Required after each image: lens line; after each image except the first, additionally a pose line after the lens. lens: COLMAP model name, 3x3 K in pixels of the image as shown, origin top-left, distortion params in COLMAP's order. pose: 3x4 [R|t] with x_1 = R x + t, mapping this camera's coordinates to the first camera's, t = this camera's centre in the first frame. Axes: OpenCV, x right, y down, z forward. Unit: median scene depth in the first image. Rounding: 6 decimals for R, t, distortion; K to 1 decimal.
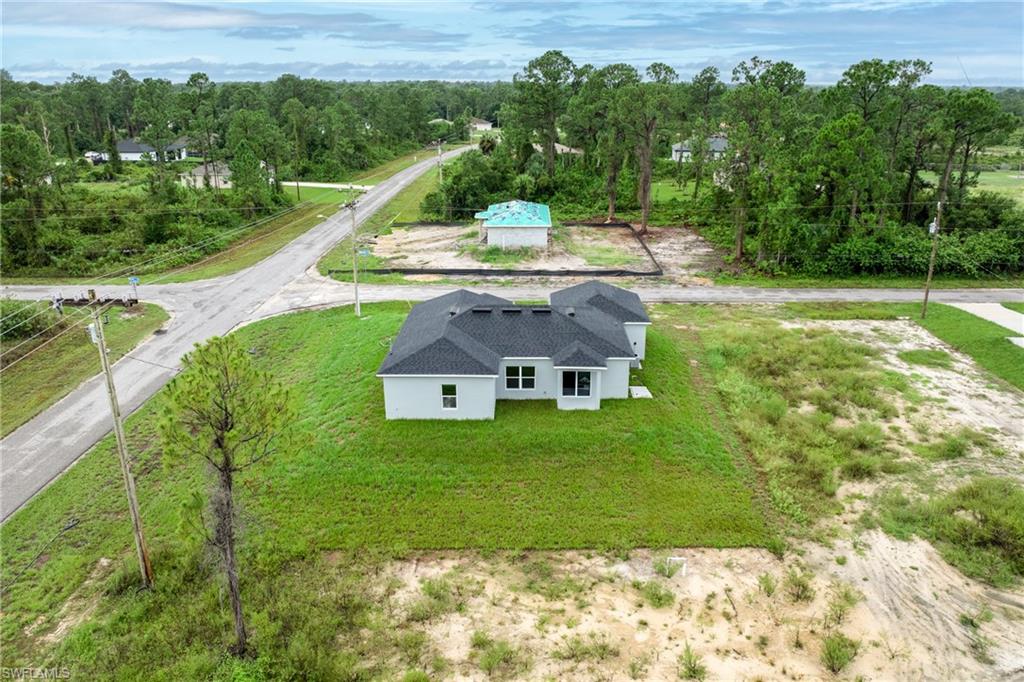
lens RADIAL K [[715.8, 0, 512.0], [0, 715.8, 341.0], [0, 0, 1]] dist [-0.036359, -0.001686]
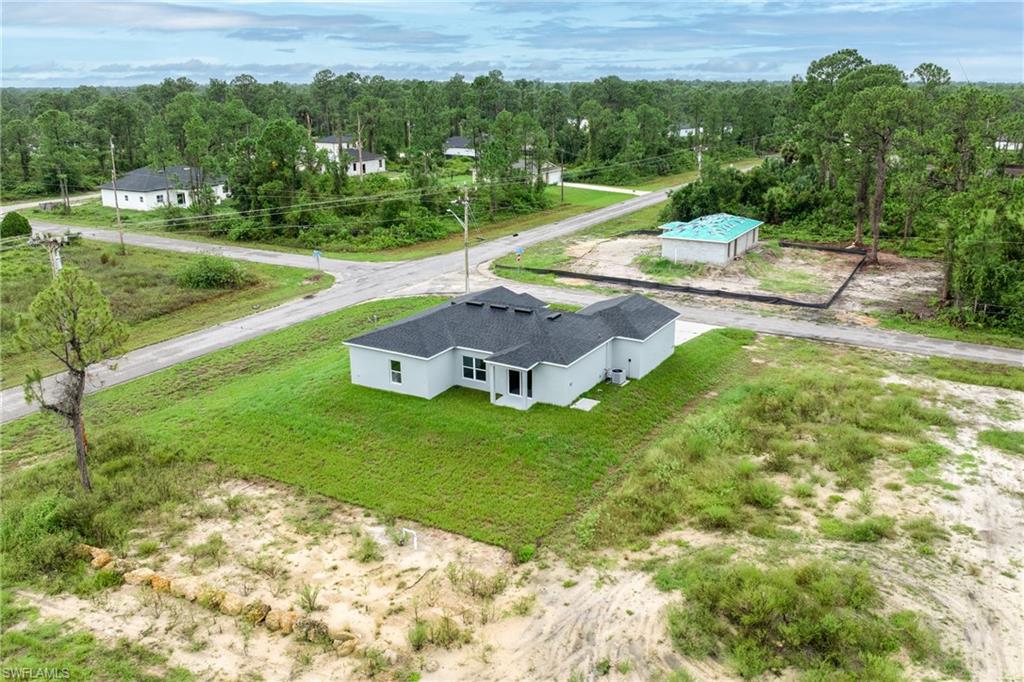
lens RADIAL K [[779.1, 0, 512.0], [0, 779.1, 341.0], [0, 0, 1]] dist [-0.036437, -0.001970]
pose [[0.878250, 0.143648, -0.456116, 0.577469], [-0.155804, 0.987726, 0.011072, -0.010186], [0.452108, 0.061341, 0.889851, 0.005825]]
